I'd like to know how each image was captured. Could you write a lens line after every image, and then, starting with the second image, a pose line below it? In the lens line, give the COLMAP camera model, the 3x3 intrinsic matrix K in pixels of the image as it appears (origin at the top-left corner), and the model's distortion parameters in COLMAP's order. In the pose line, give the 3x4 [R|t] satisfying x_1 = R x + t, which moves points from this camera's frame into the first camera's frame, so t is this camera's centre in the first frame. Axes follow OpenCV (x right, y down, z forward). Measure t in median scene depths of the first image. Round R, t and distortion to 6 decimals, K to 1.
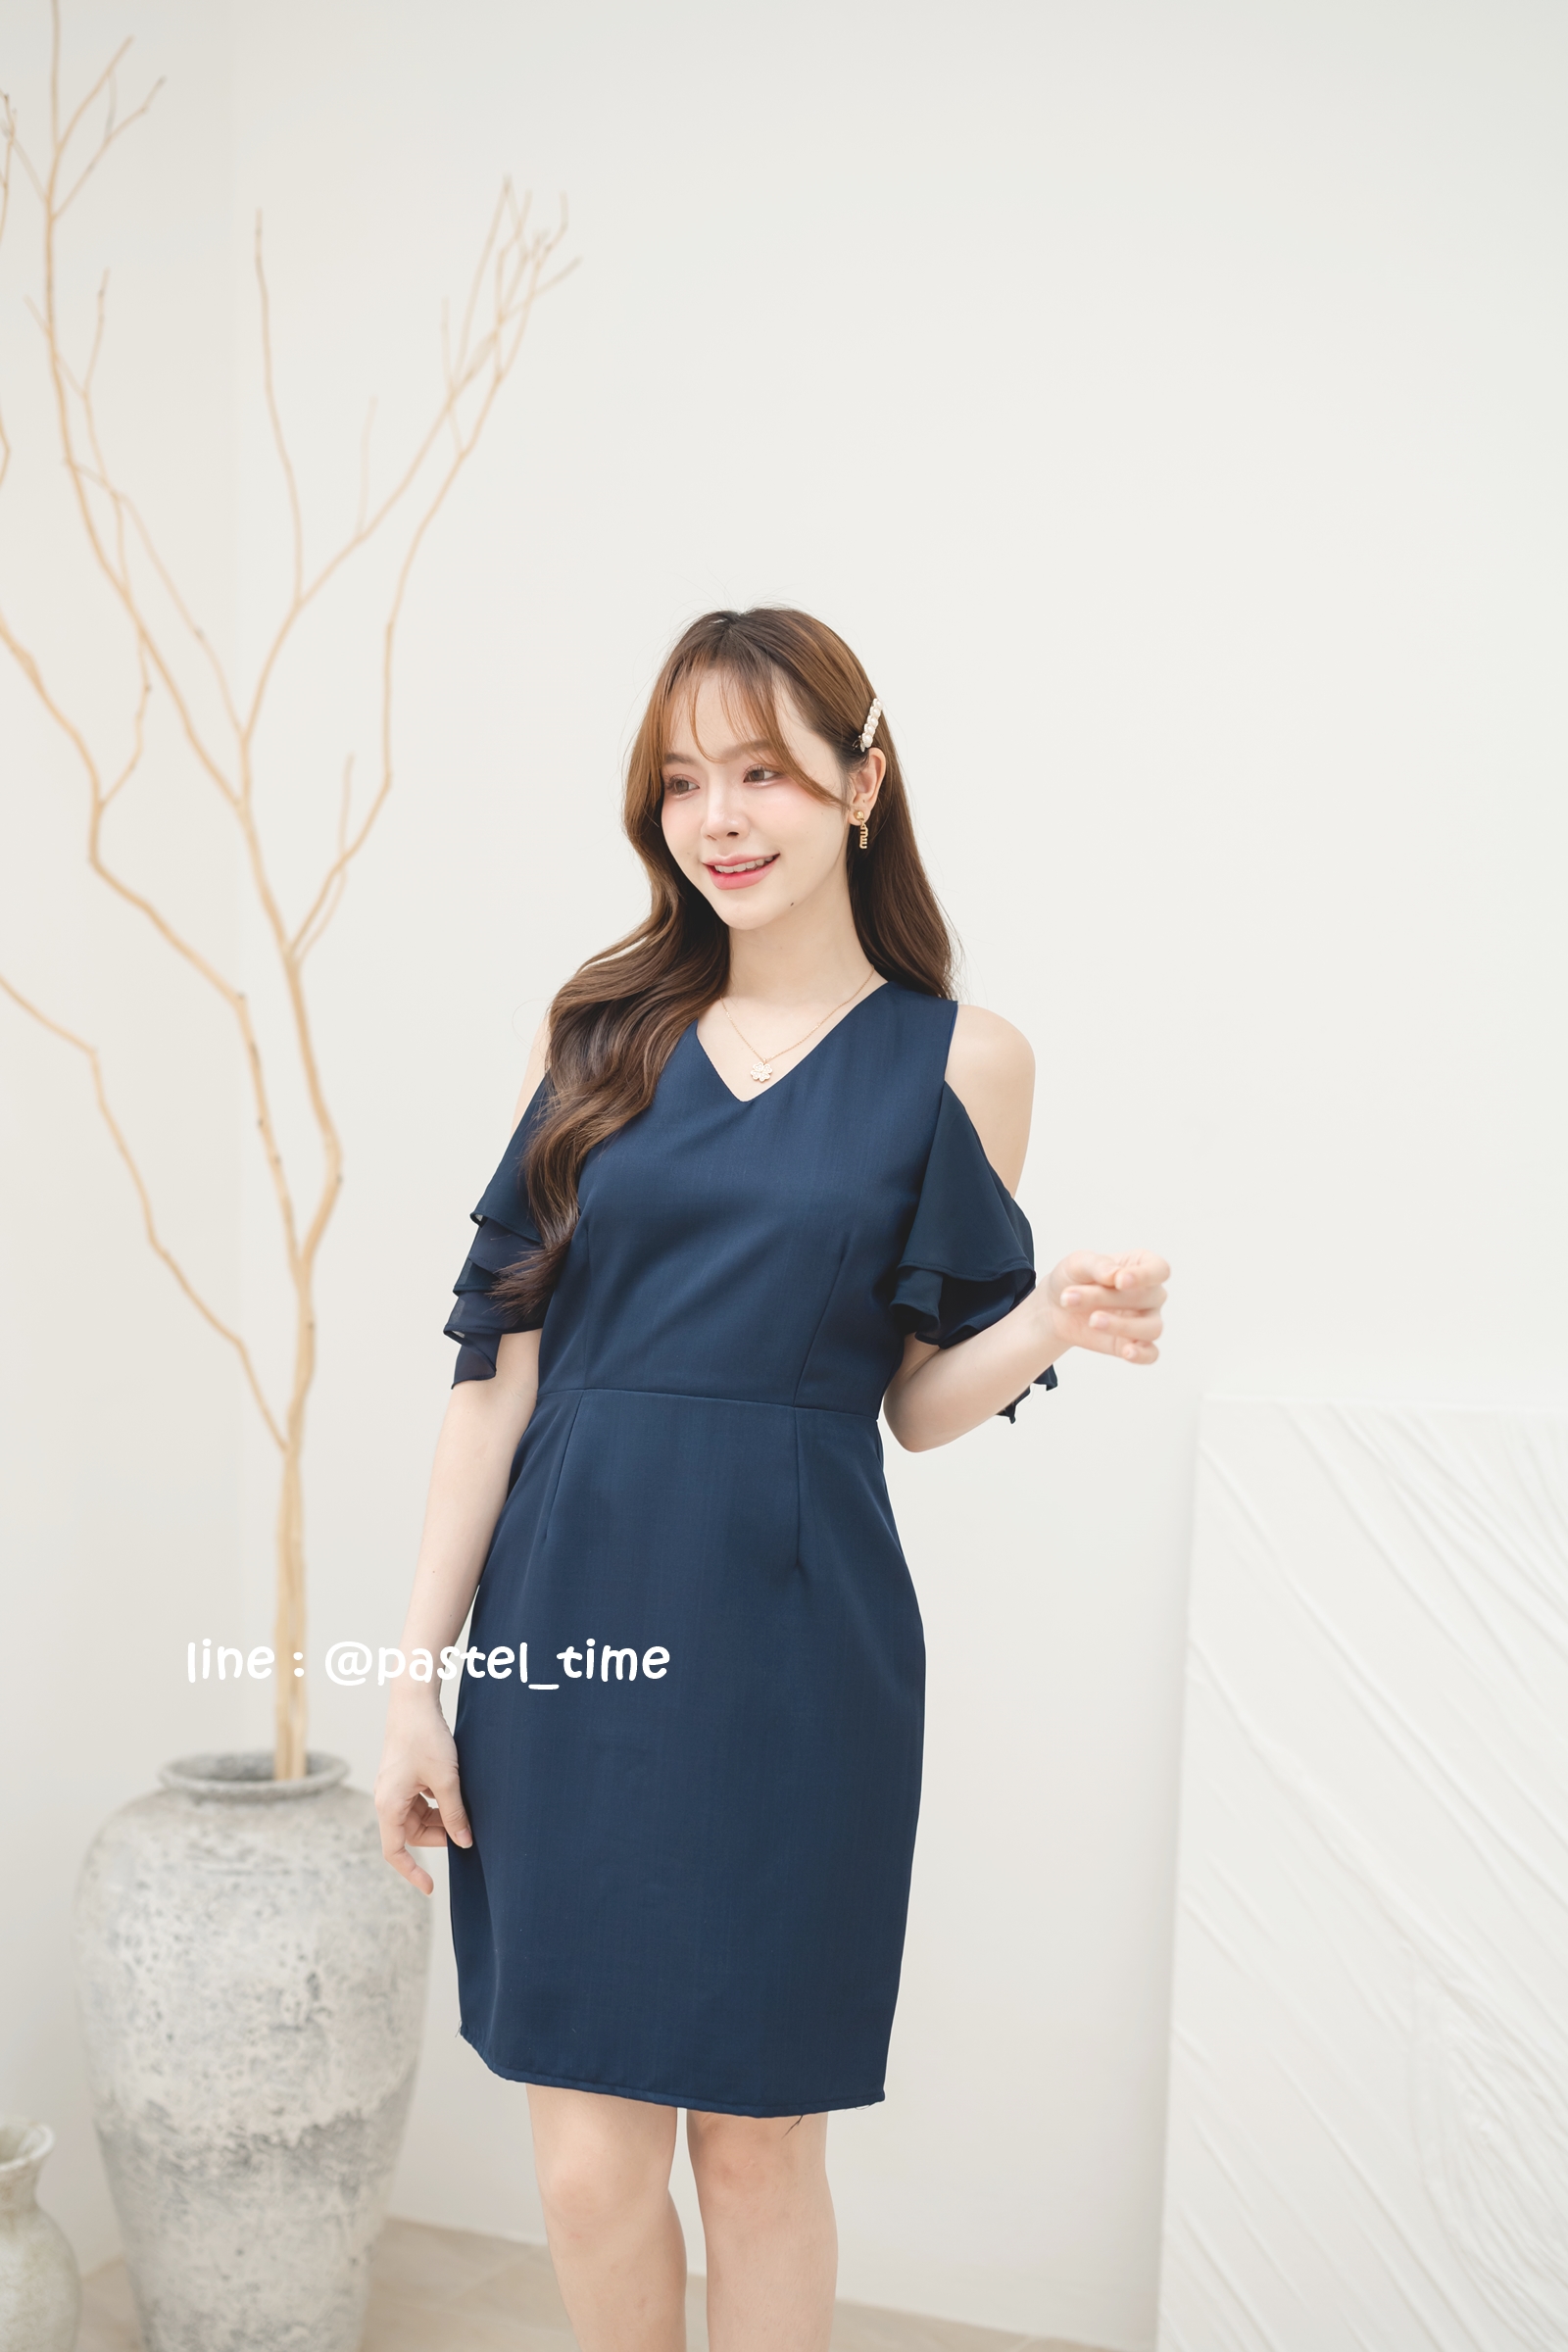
lens RADIAL K [[3386.2, 0, 788.9], [0, 3386.2, 1178.0], [0, 0, 1]] dist [0.006268, 0.000000]
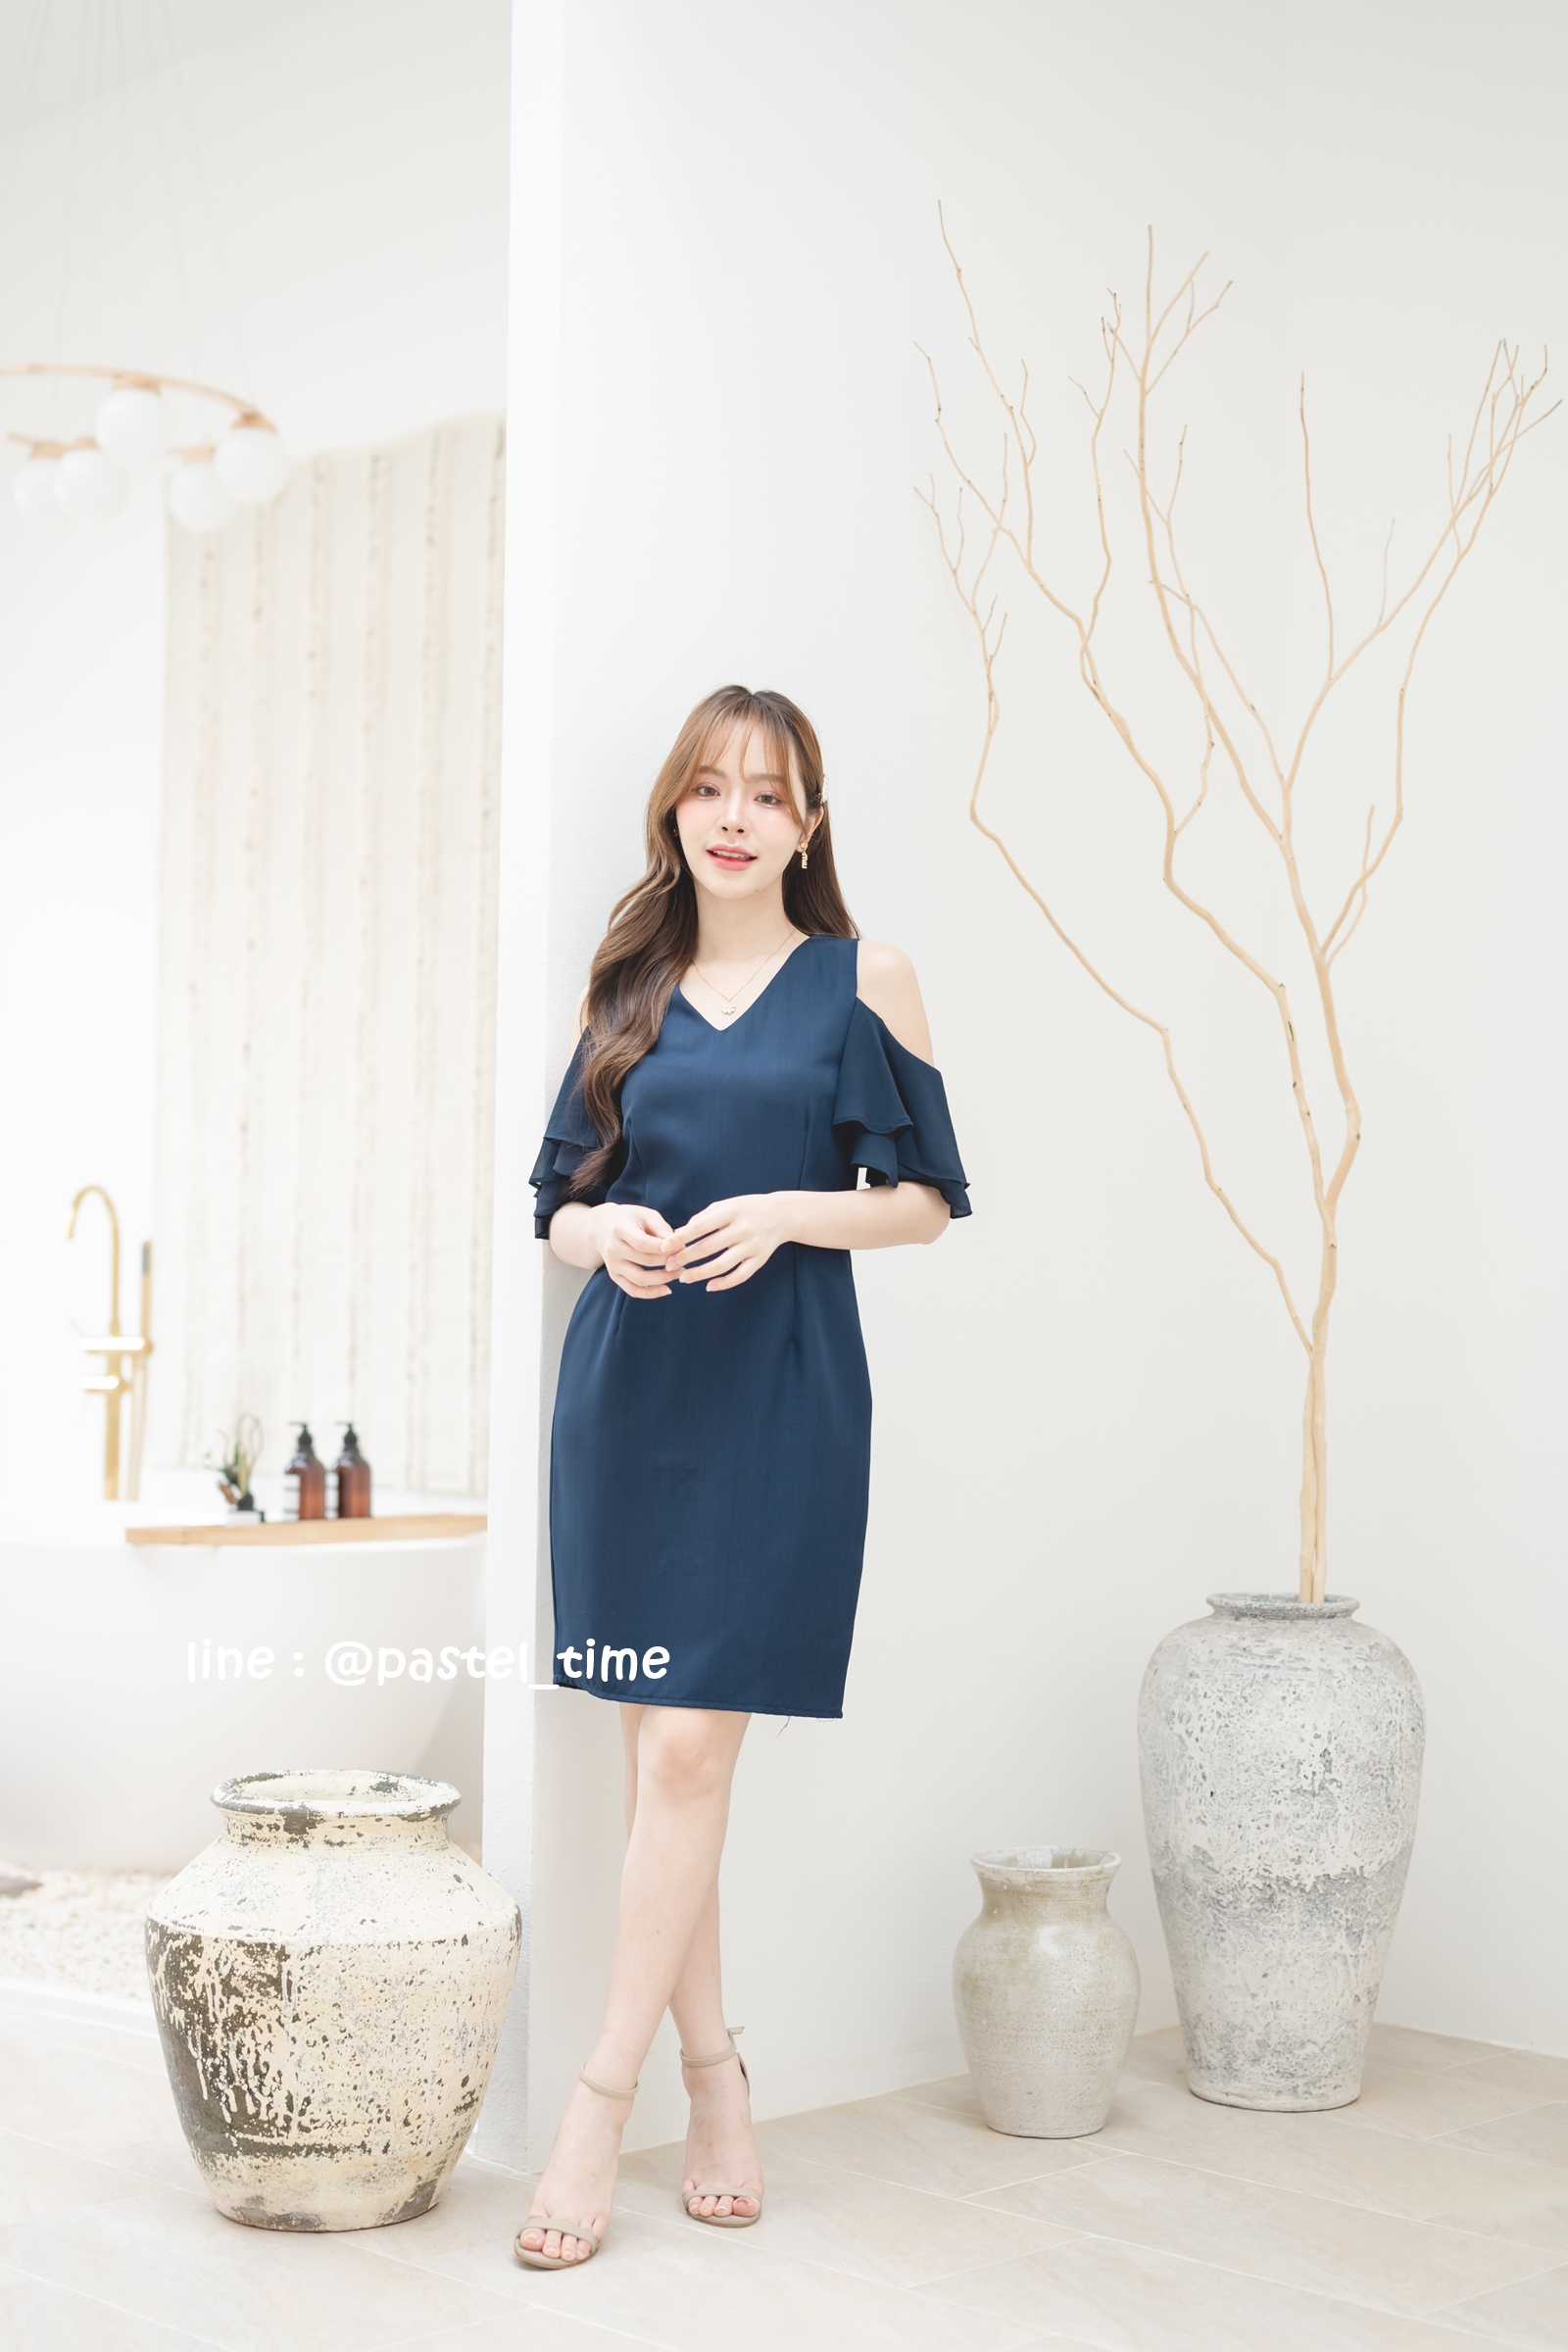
lens RADIAL K [[3386.2, 0, 805.7], [0, 3386.2, 1191.7], [0, 0, 1]] dist [0.006268, 0.000000]
pose [[0.953751, 0.002221, -0.300589, 0.051578], [-0.023761, 0.997401, -0.068022, 0.117708], [0.299657, 0.072019, 0.951325, -0.261993]]
